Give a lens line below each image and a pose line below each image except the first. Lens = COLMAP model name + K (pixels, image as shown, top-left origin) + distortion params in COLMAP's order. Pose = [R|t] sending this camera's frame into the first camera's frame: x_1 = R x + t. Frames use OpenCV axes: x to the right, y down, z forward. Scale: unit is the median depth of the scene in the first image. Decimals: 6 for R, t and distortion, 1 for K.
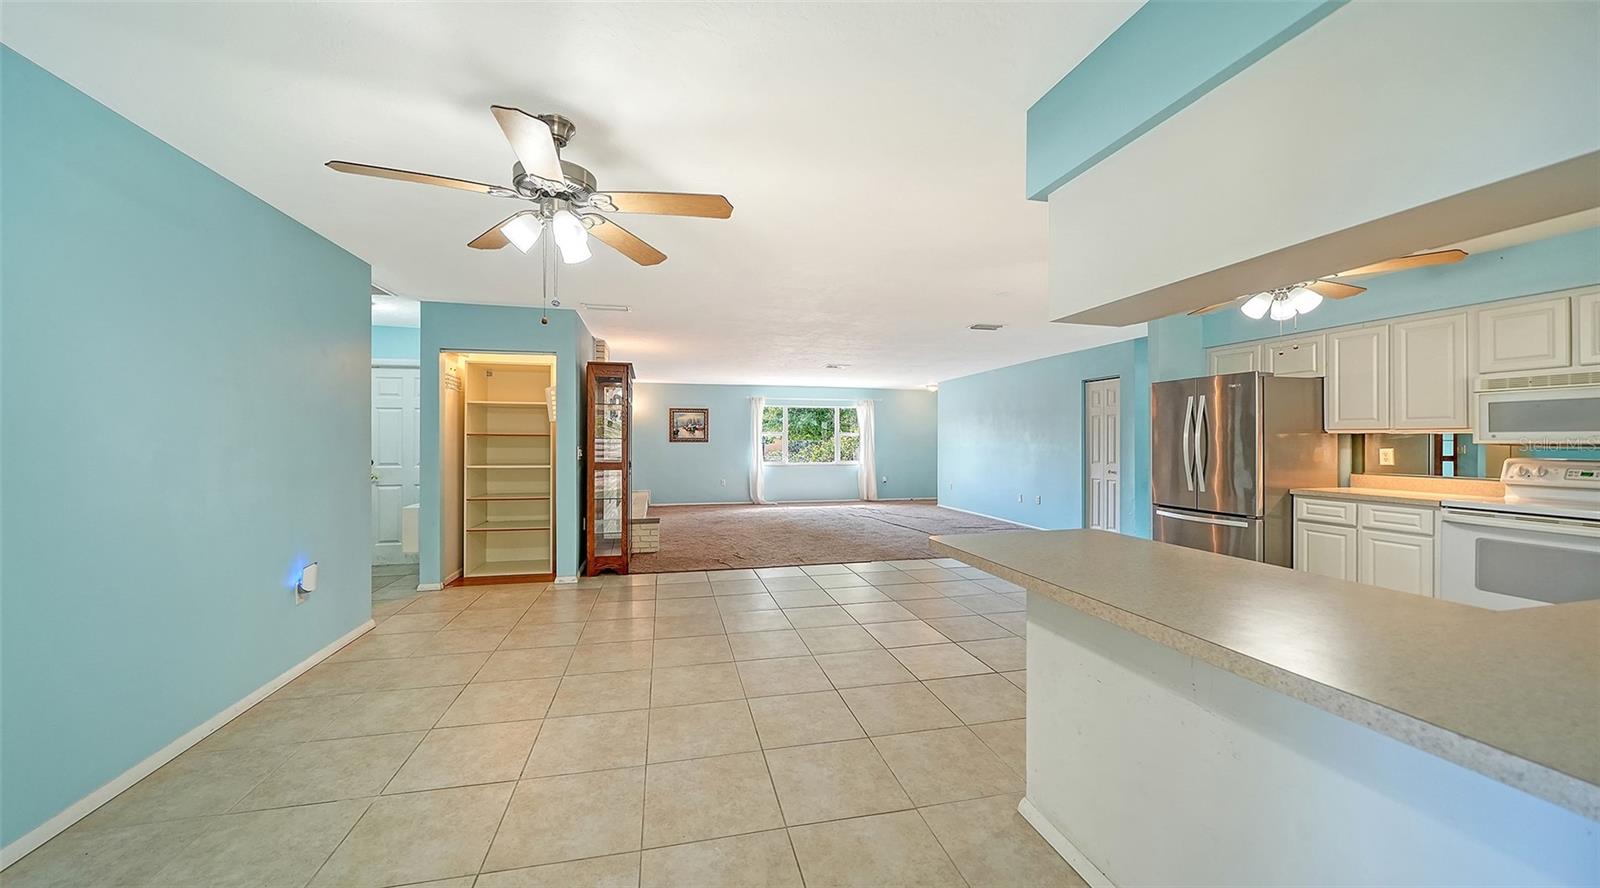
lens RADIAL K [[557.3, 0, 792.3], [0, 557.3, 438.0], [0, 0, 1]] dist [-0.011396, -0.000144]
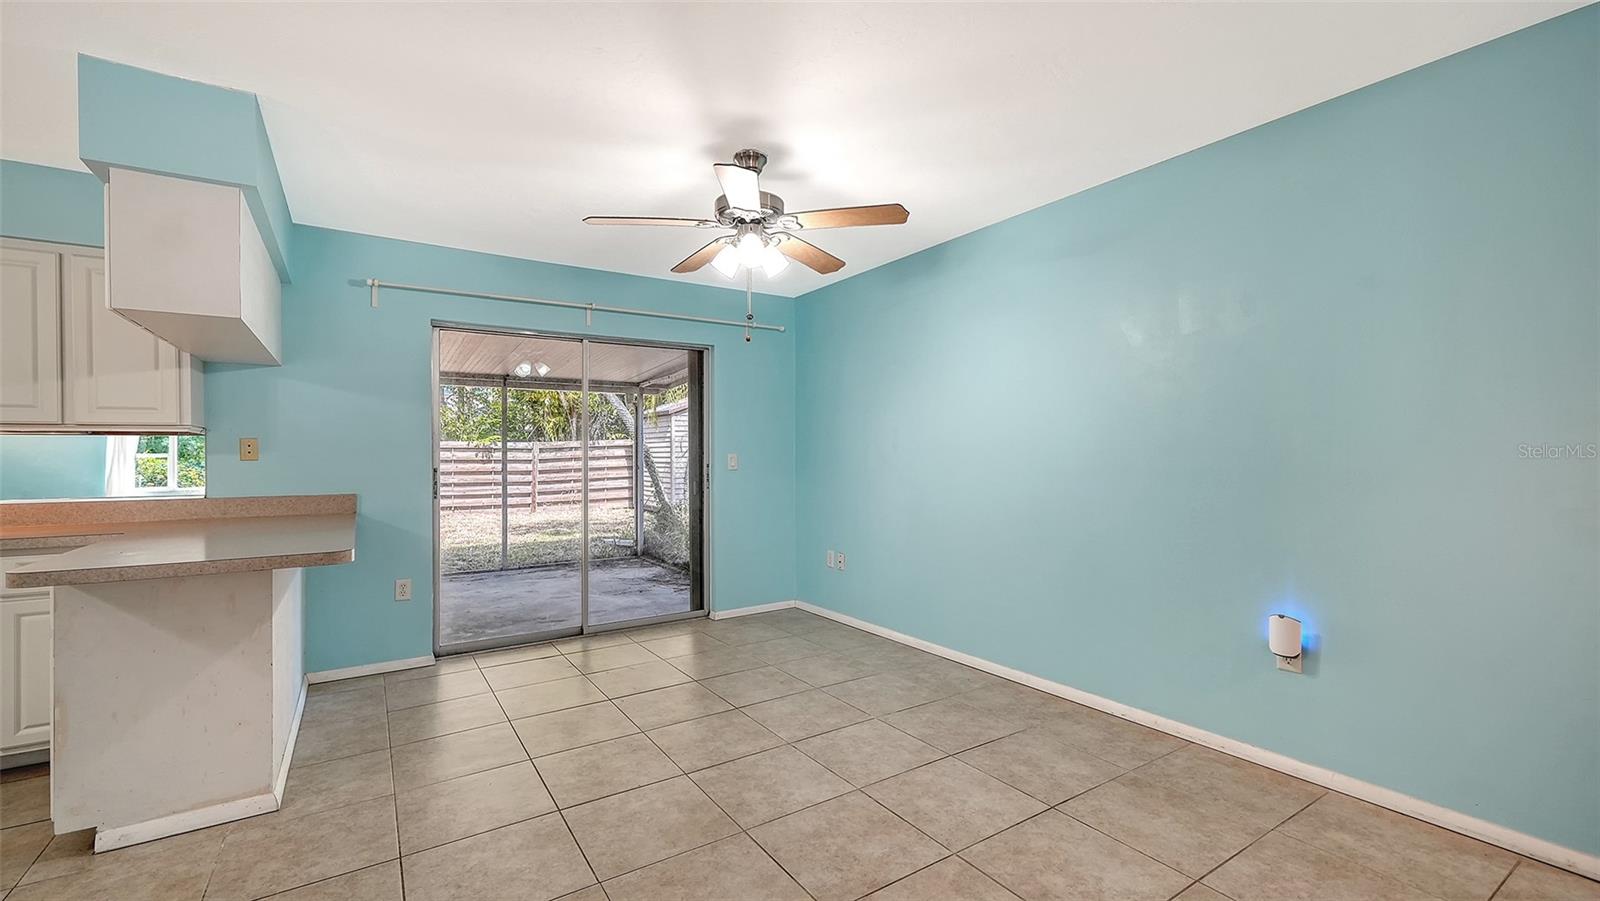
lens RADIAL K [[674.3, 0, 793.2], [0, 674.3, 459.9], [0, 0, 1]] dist [0.008895, -0.000121]
pose [[-0.942316, 0.011421, -0.334529, -0.025053], [0.009870, 0.999931, 0.006335, 0.018843], [0.334579, 0.002668, -0.942364, 0.997398]]
